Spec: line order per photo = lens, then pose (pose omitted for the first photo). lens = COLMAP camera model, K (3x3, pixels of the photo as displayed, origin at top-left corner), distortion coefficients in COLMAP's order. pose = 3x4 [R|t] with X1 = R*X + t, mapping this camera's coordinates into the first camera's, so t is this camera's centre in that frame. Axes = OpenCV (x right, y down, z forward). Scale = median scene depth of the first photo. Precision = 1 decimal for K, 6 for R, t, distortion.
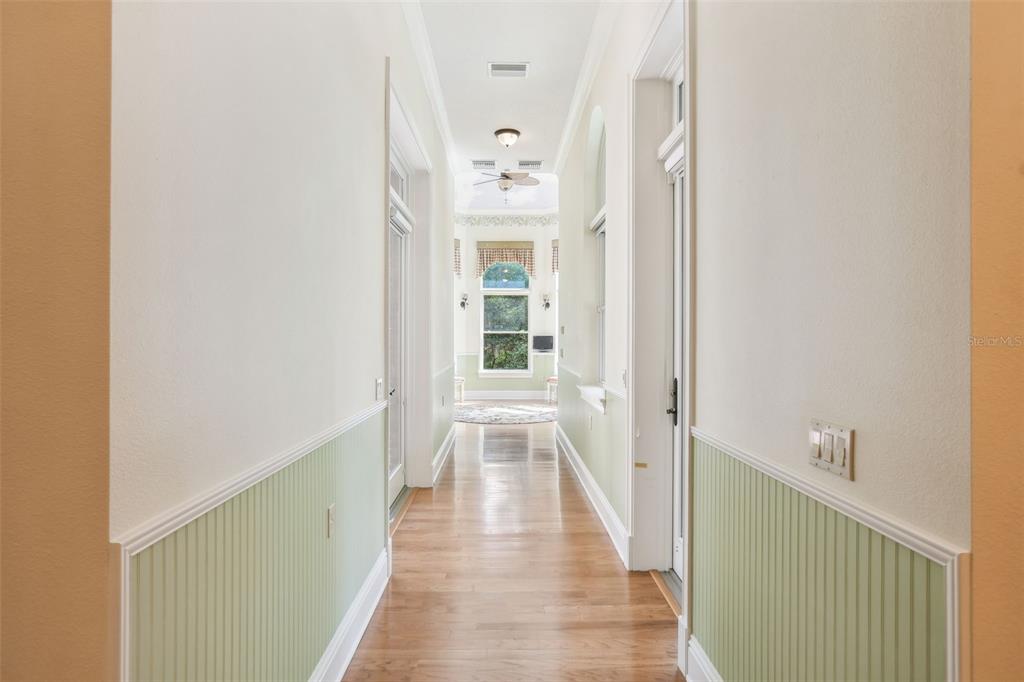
lens RADIAL K [[565.9, 0, 506.0], [0, 565.9, 339.8], [0, 0, 1]] dist [-0.002028, 0.000345]
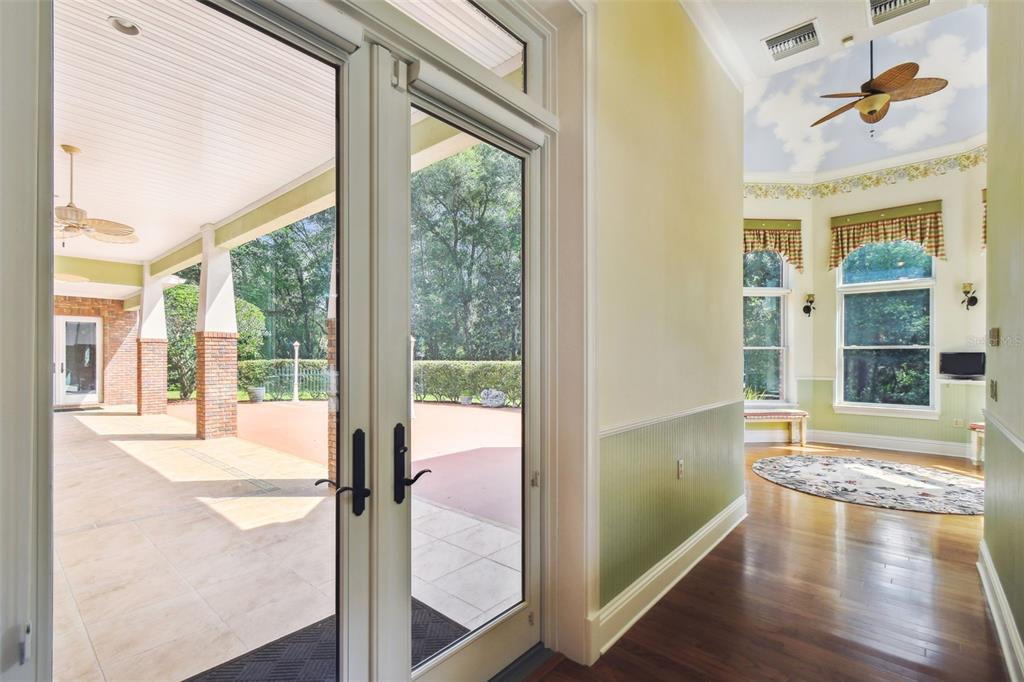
lens RADIAL K [[458.2, 0, 514.8], [0, 458.2, 356.5], [0, 0, 1]] dist [0.002320, -0.001660]
pose [[0.741118, 0.001454, -0.671373, 0.040564], [-0.001589, 0.999999, 0.000412, -0.002265], [0.671373, 0.000761, 0.741120, 0.321481]]
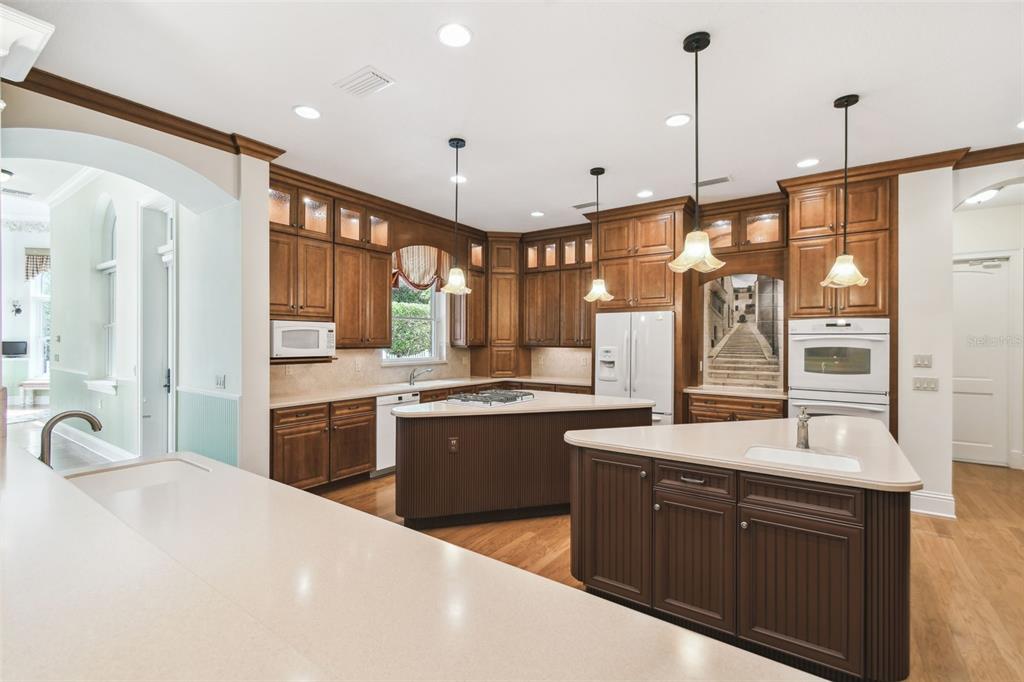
lens RADIAL K [[458.2, 0, 515.6], [0, 458.2, 343.7], [0, 0, 1]] dist [0.002320, -0.001660]
pose [[0.594720, -0.002200, 0.803930, -0.057031], [0.000655, 0.999997, 0.002252, -0.004456], [-0.803933, -0.000813, 0.594719, -0.197589]]
